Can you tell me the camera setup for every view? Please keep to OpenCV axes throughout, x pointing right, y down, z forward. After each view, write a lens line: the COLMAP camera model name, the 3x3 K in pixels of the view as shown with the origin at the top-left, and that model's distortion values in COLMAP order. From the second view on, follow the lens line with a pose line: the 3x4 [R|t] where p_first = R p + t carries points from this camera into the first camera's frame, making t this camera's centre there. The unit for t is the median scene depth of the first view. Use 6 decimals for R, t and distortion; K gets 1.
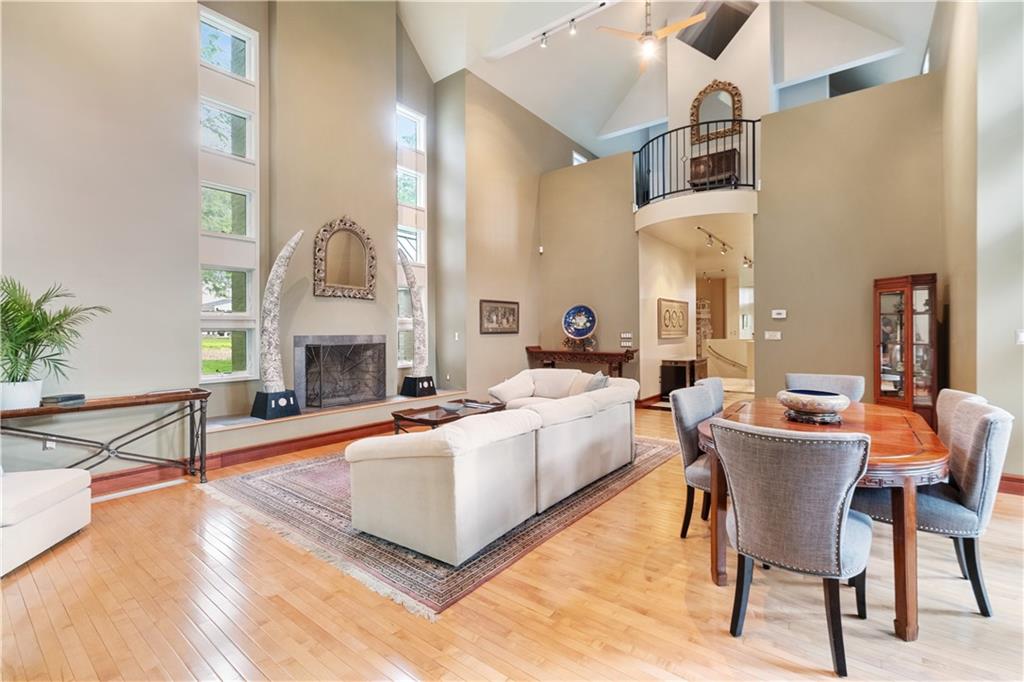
lens RADIAL K [[449.9, 0, 512.0], [0, 449.9, 341.0], [0, 0, 1]] dist [-0.001393, -0.000416]
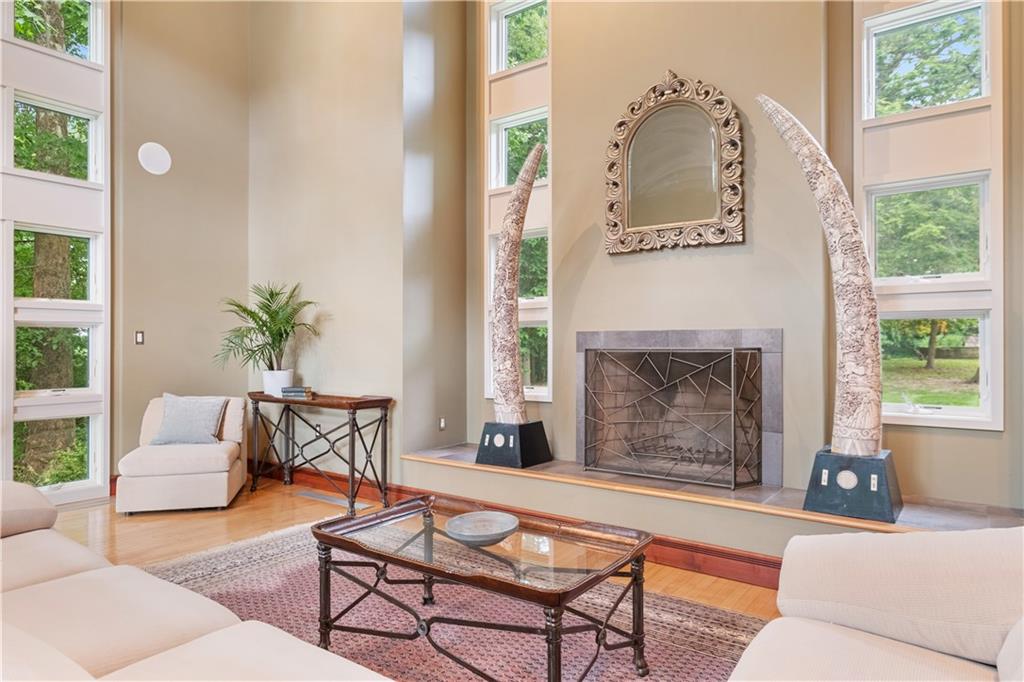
lens RADIAL K [[622.5, 0, 512.0], [0, 622.5, 341.0], [0, 0, 1]] dist [-0.003050, -0.000305]
pose [[0.019607, 0.001805, -0.999806, 0.289188], [-0.019829, 0.999802, 0.001416, 0.000714], [0.999611, 0.019797, 0.019639, 0.881360]]
